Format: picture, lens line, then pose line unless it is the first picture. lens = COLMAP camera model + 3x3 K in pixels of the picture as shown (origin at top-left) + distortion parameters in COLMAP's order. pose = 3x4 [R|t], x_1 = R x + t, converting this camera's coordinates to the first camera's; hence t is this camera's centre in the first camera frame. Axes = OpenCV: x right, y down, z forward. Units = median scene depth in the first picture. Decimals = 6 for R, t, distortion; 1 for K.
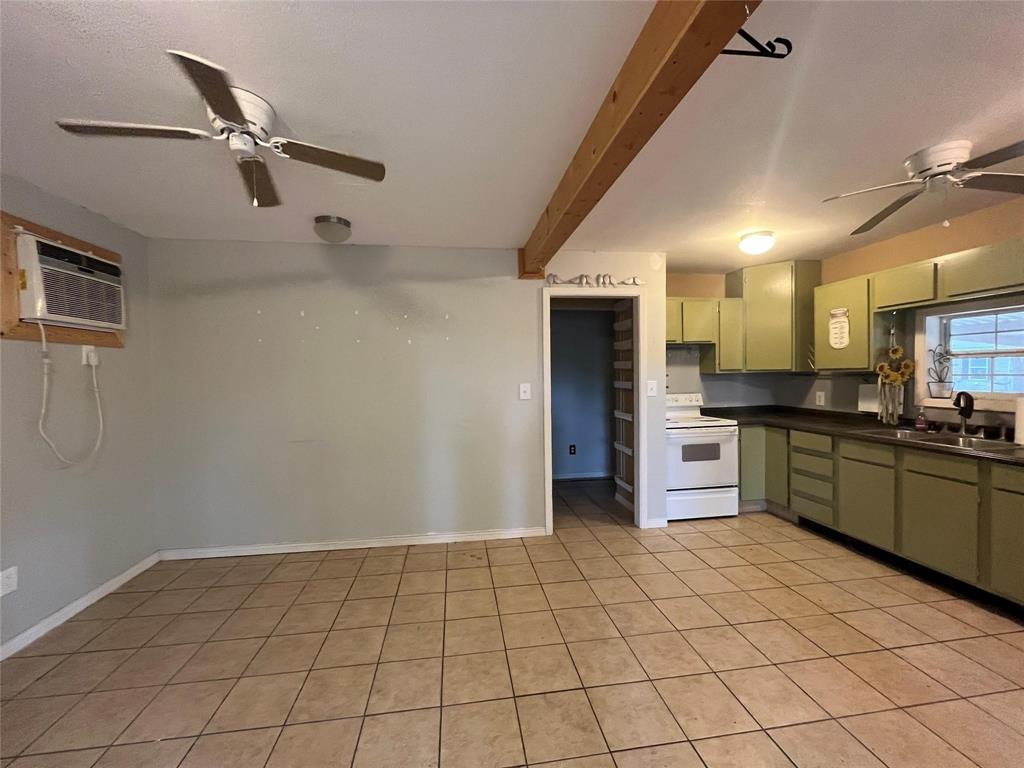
lens RADIAL K [[413.9, 0, 514.8], [0, 413.9, 385.5], [0, 0, 1]] dist [0.000281, -0.000027]
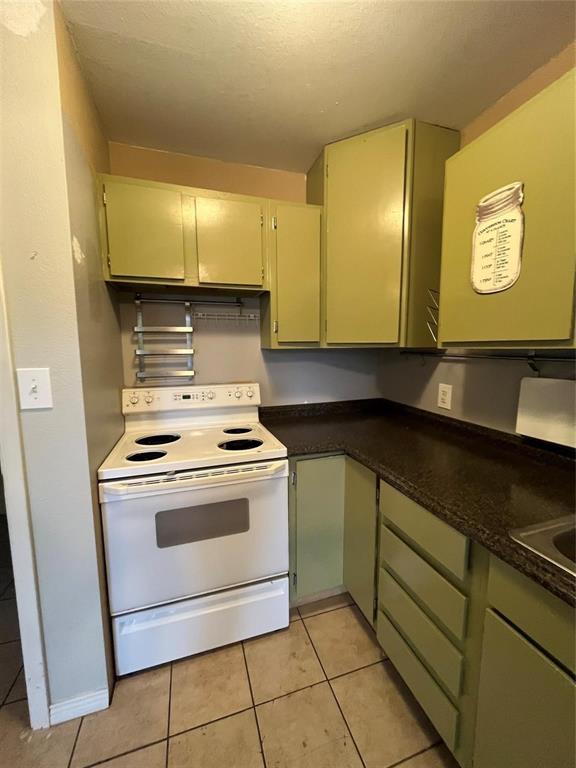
lens RADIAL K [[310.4, 0, 286.3], [0, 310.4, 382.6], [0, 0, 1]] dist [0.000281, -0.000027]
pose [[0.986640, -0.006945, 0.162765, 0.477697], [-0.007491, 0.996100, 0.087910, -0.023351], [-0.162741, -0.087955, 0.982741, 0.650227]]
